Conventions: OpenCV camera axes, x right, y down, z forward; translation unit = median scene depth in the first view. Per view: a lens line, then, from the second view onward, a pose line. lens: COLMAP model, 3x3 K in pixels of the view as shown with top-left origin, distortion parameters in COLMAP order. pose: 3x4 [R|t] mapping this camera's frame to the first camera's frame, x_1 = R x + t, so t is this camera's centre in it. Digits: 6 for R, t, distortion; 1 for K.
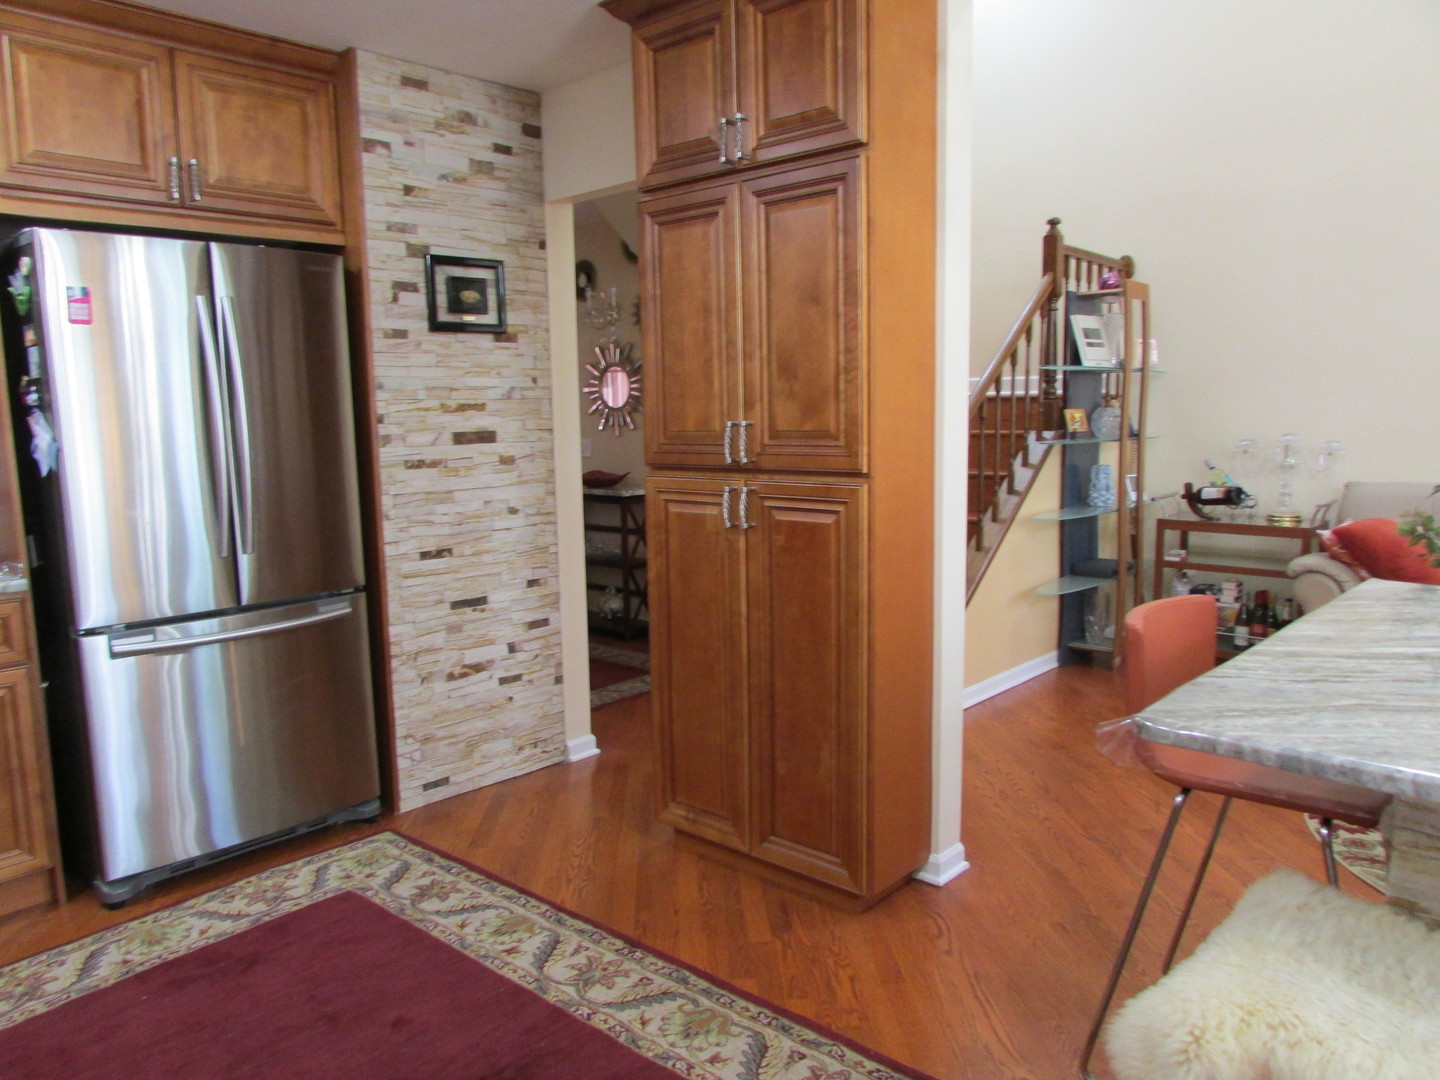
lens RADIAL K [[1027.2, 0, 723.6], [0, 1027.2, 534.5], [0, 0, 1]] dist [-0.011233, 0.002920]
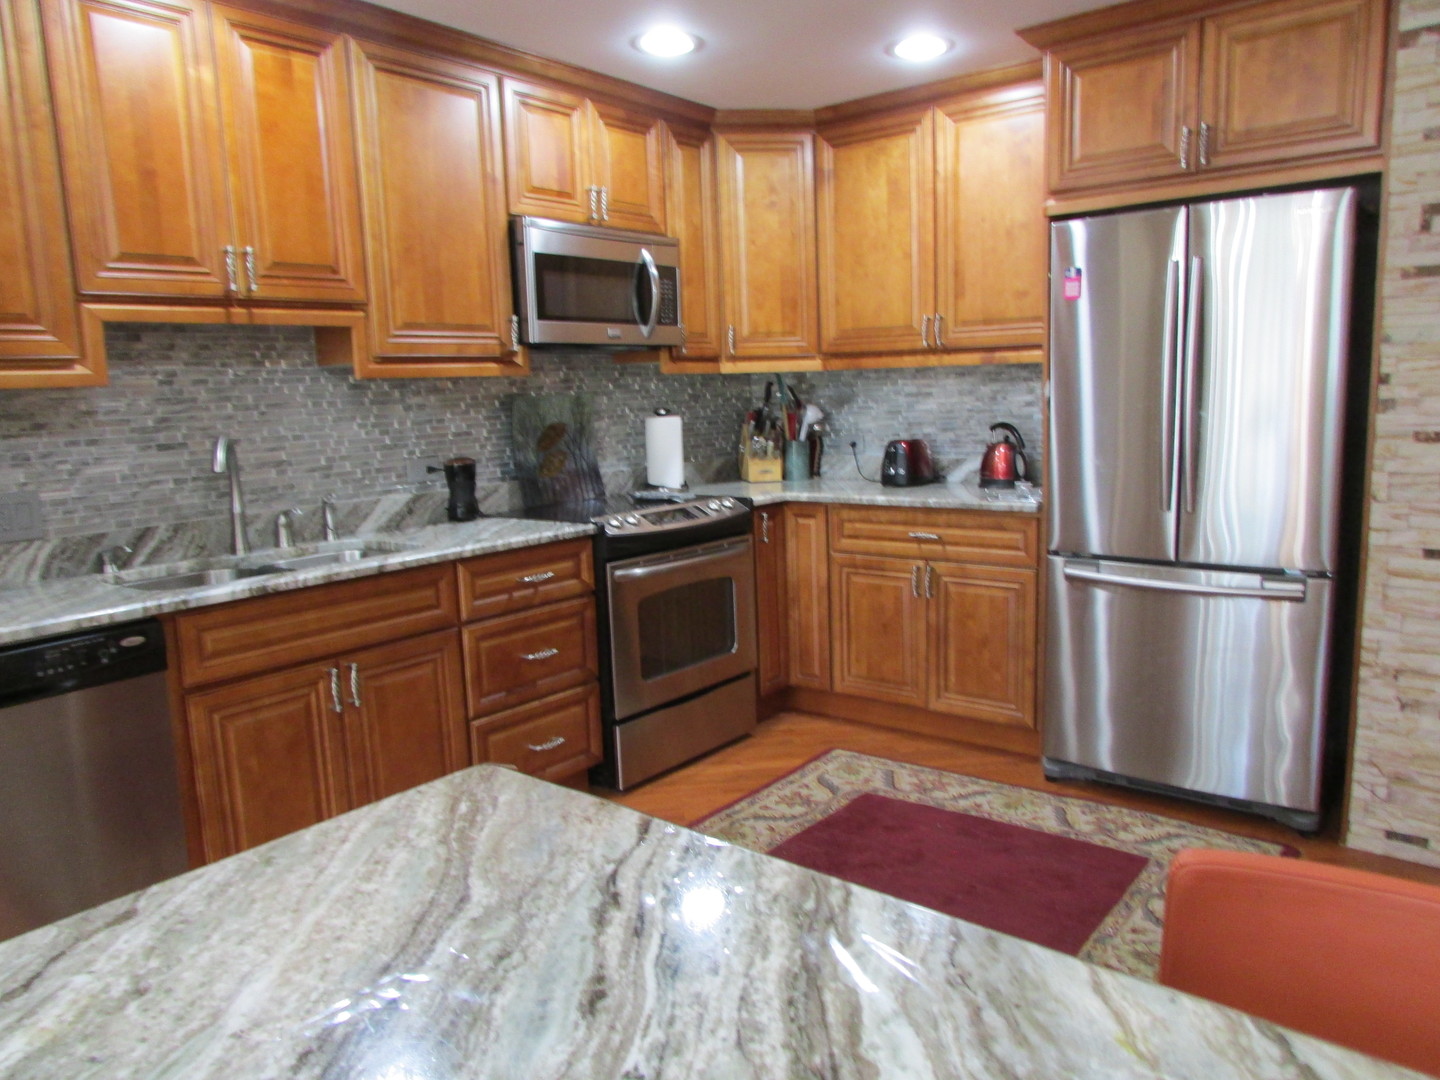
lens RADIAL K [[1040.6, 0, 742.9], [0, 1040.6, 548.9], [0, 0, 1]] dist [-0.010884, -0.003321]
pose [[0.068698, 0.170264, -0.983001, 0.552743], [-0.102520, 0.981317, 0.162808, -0.071408], [0.992356, 0.089593, 0.084870, 0.501570]]
